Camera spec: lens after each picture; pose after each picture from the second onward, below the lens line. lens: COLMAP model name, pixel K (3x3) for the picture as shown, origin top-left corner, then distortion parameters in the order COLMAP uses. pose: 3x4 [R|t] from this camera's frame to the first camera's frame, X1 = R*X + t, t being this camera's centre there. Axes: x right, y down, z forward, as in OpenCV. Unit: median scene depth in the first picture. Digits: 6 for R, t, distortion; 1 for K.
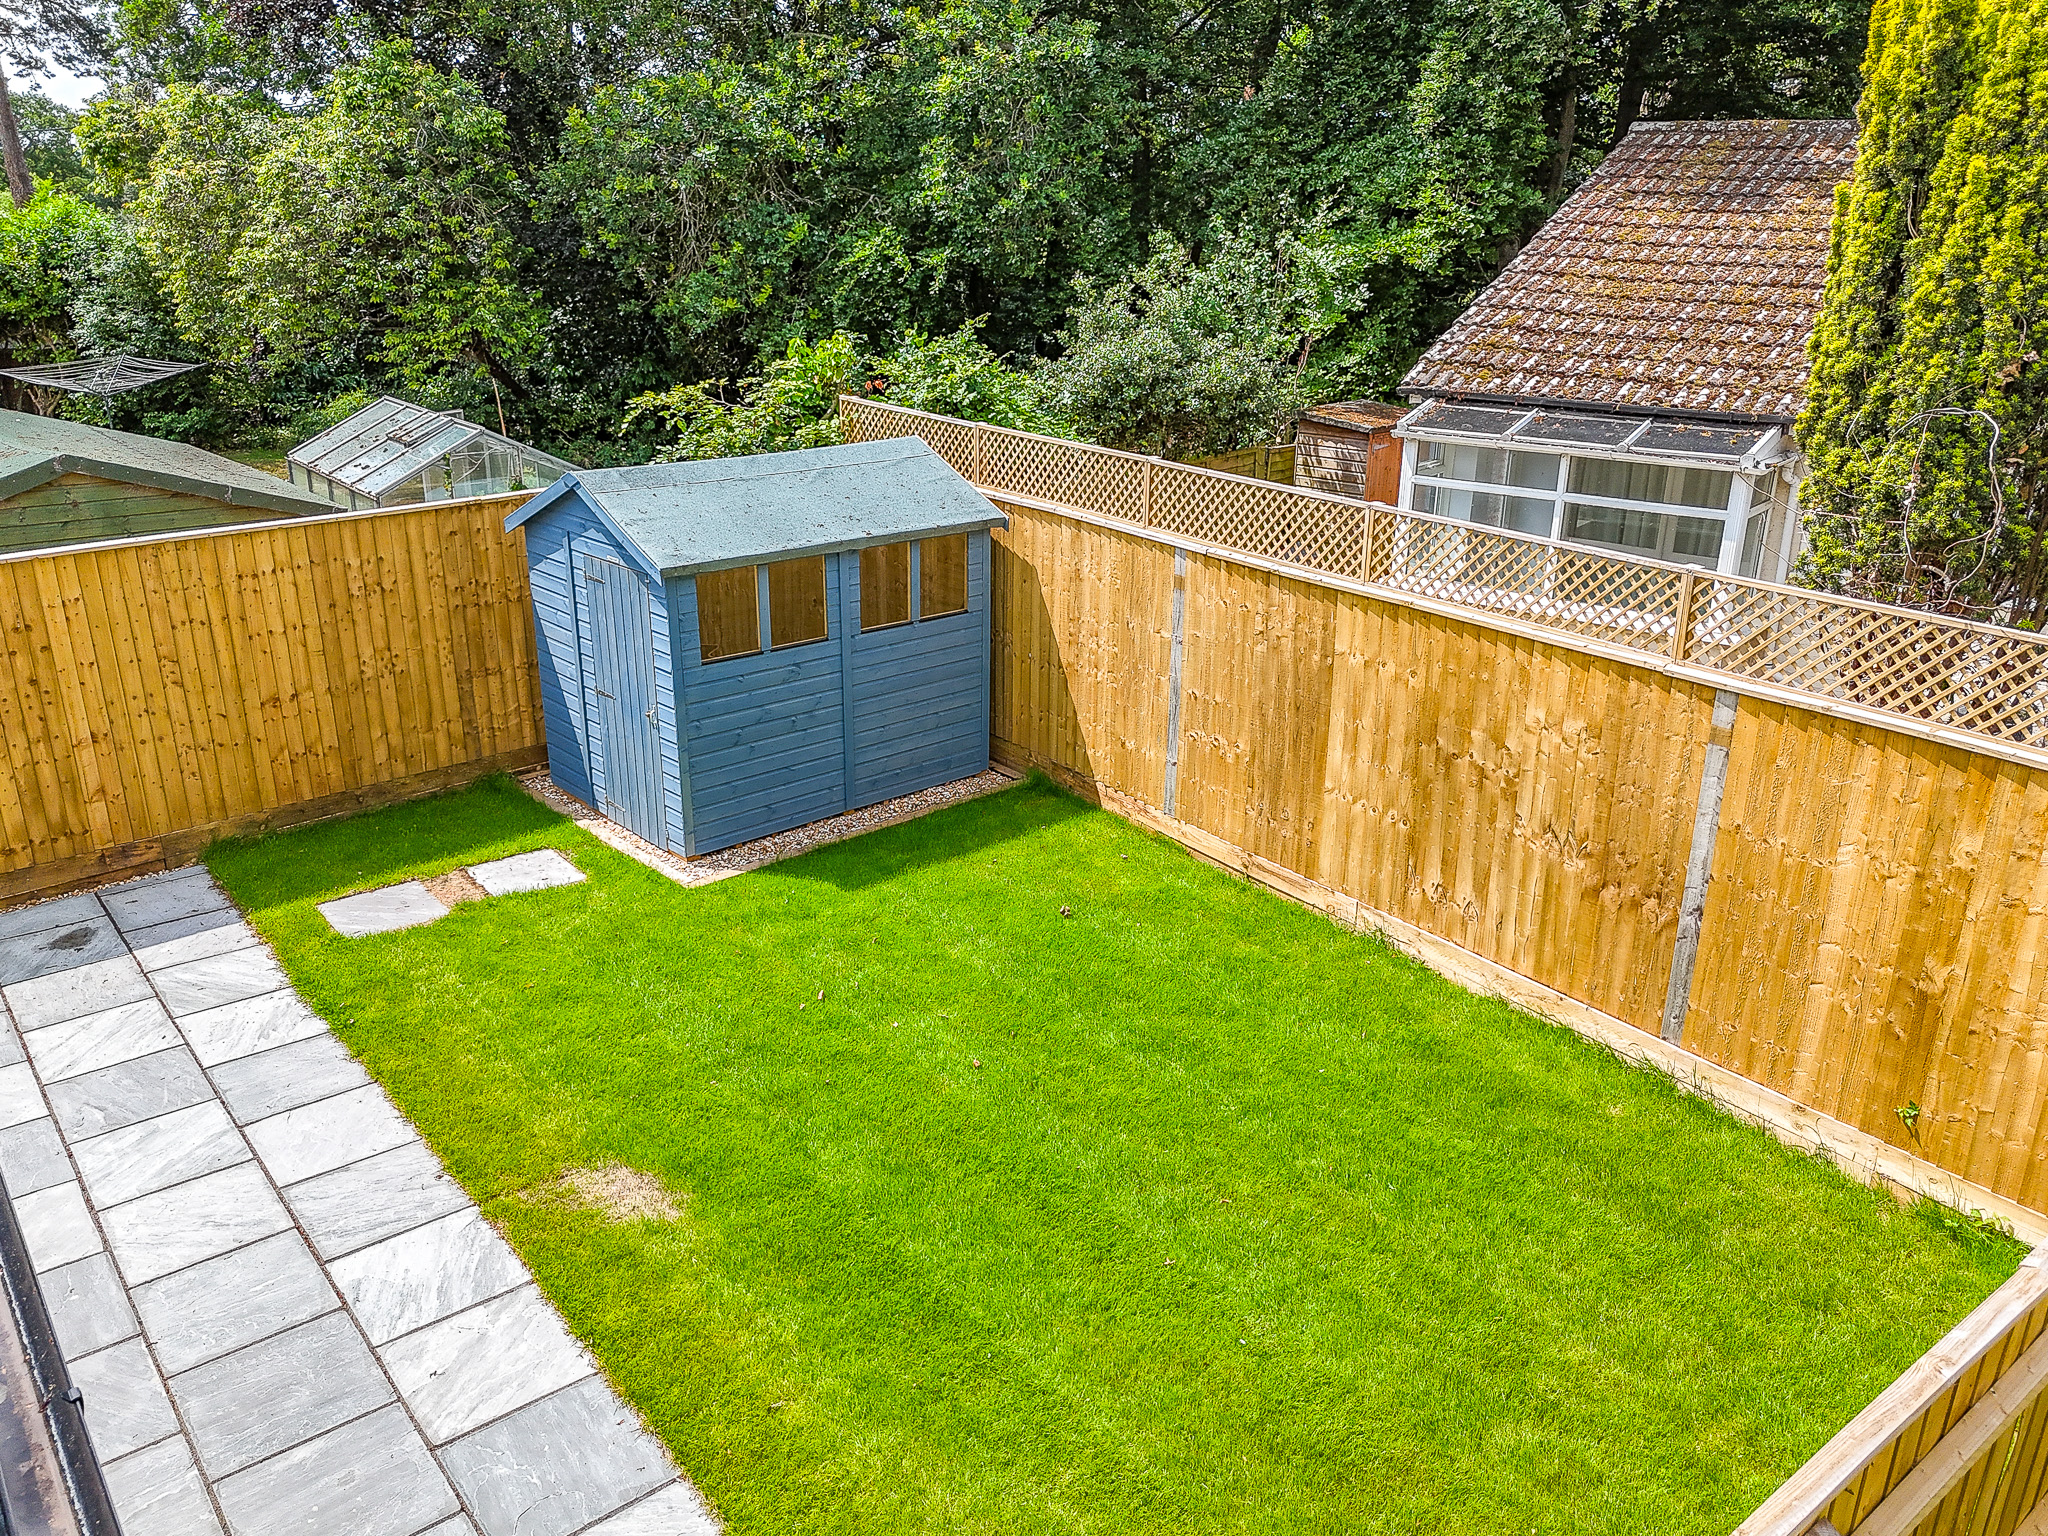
lens RADIAL K [[1528.7, 0, 1031.8], [0, 1528.7, 772.5], [0, 0, 1]] dist [0.043795, -0.000674]
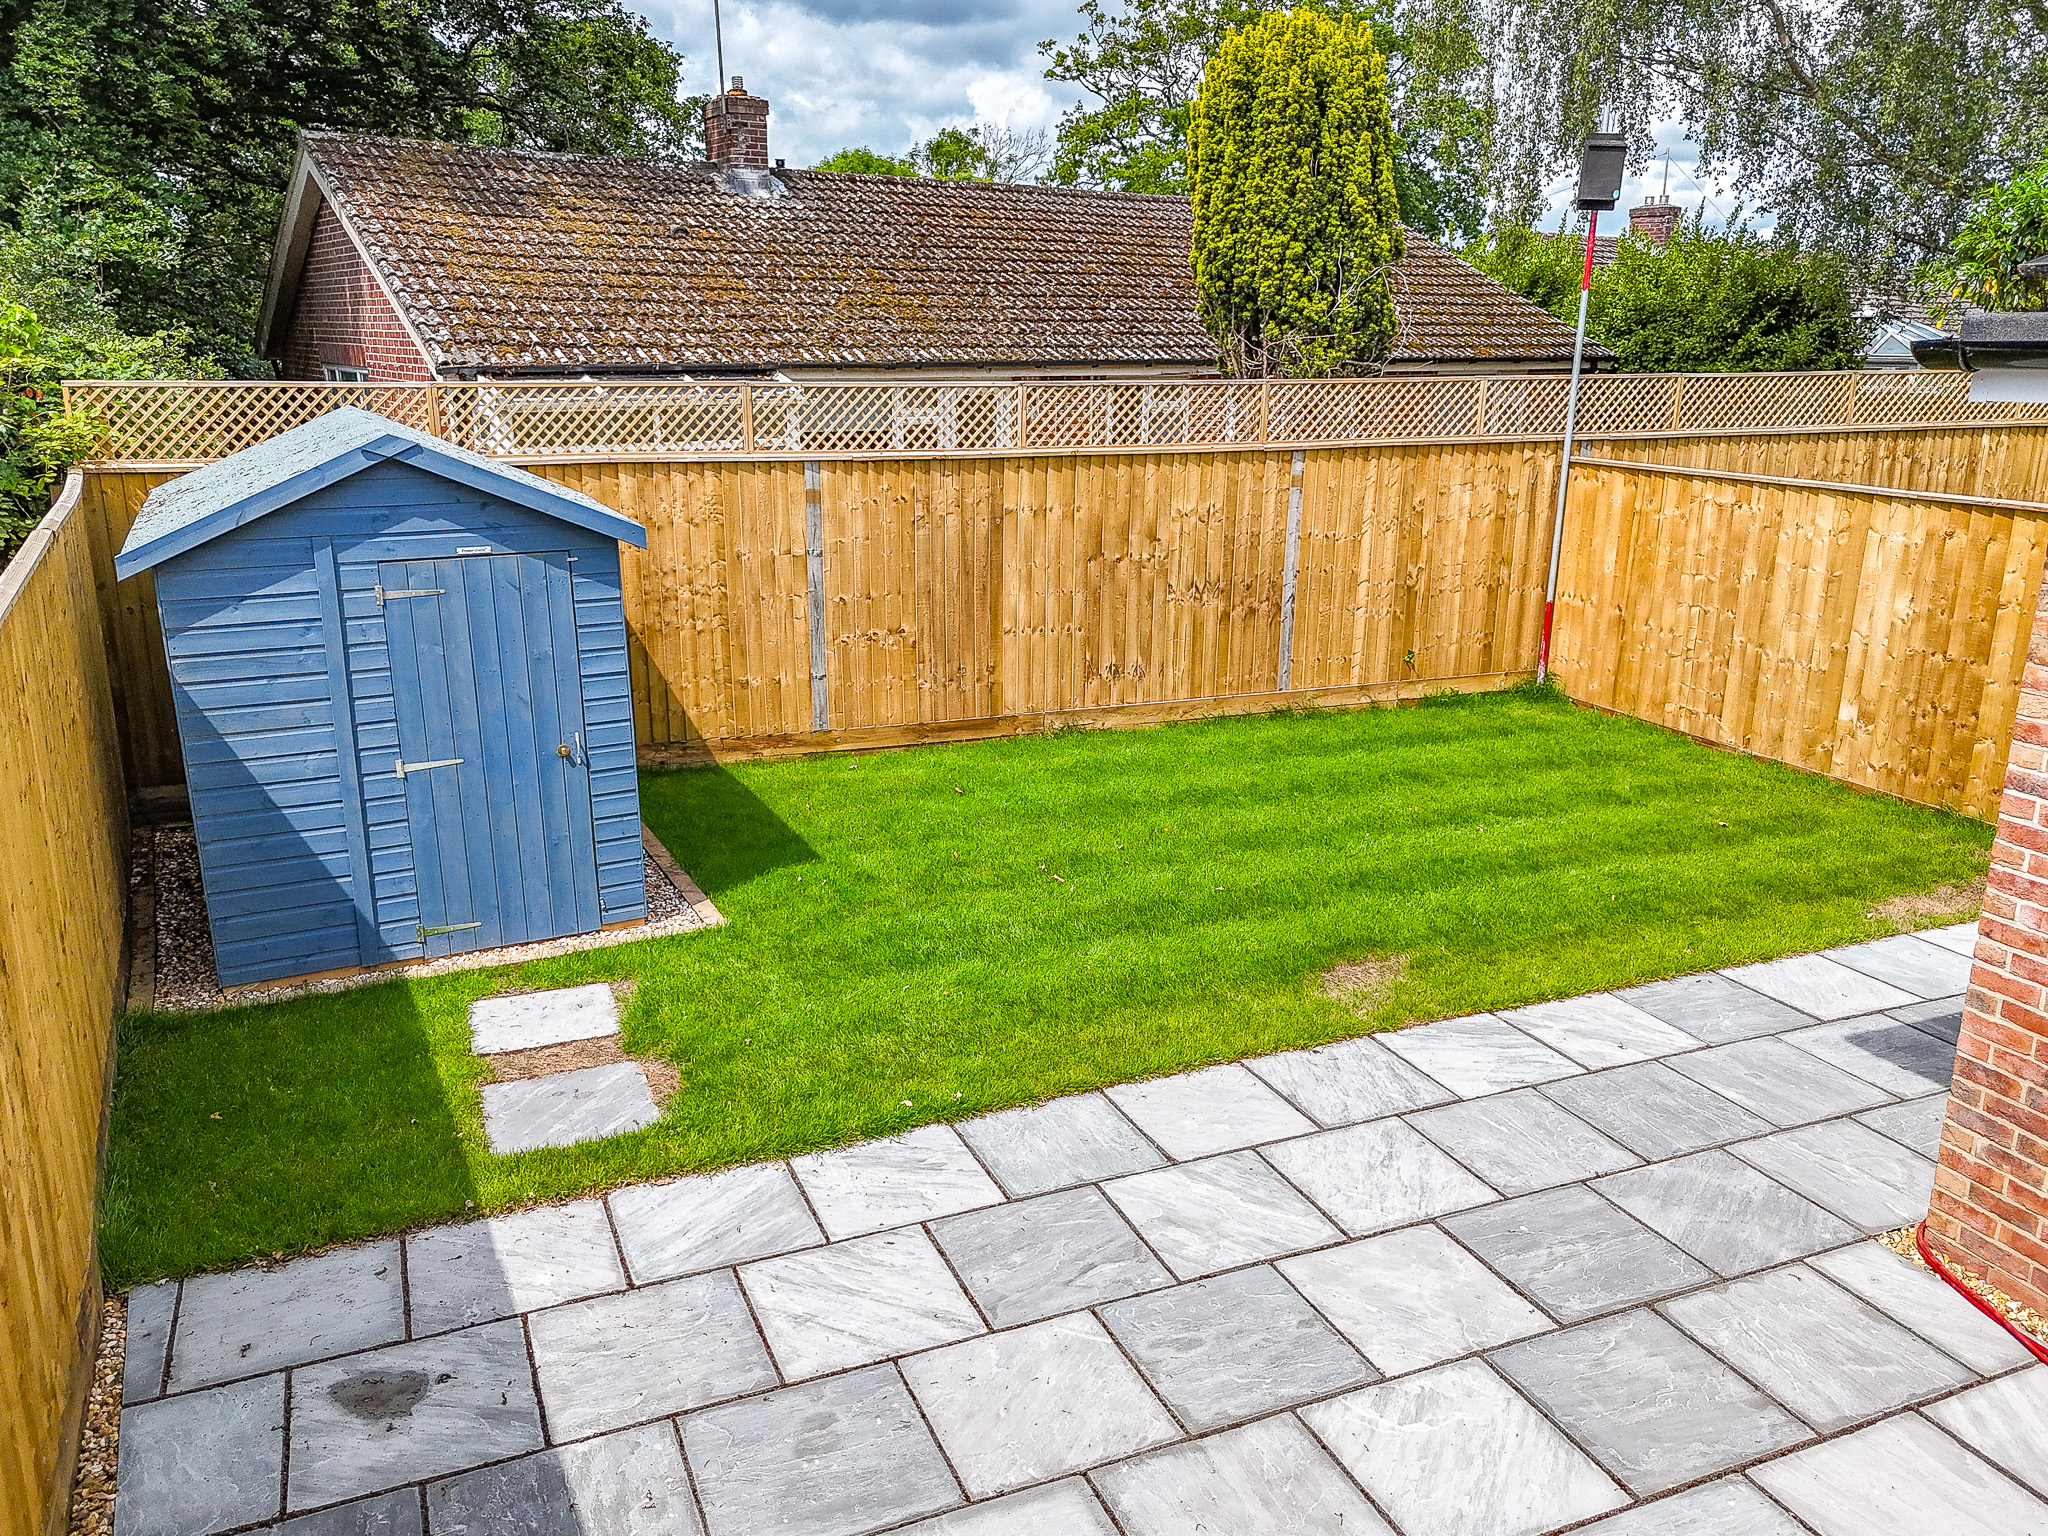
lens RADIAL K [[1528.7, 0, 1031.8], [0, 1528.7, 772.5], [0, 0, 1]] dist [0.043795, -0.000674]
pose [[0.284606, -0.273439, 0.918820, -0.974231], [0.335486, 0.926259, 0.171736, -0.089066], [-0.898025, 0.259374, 0.355354, 0.612037]]
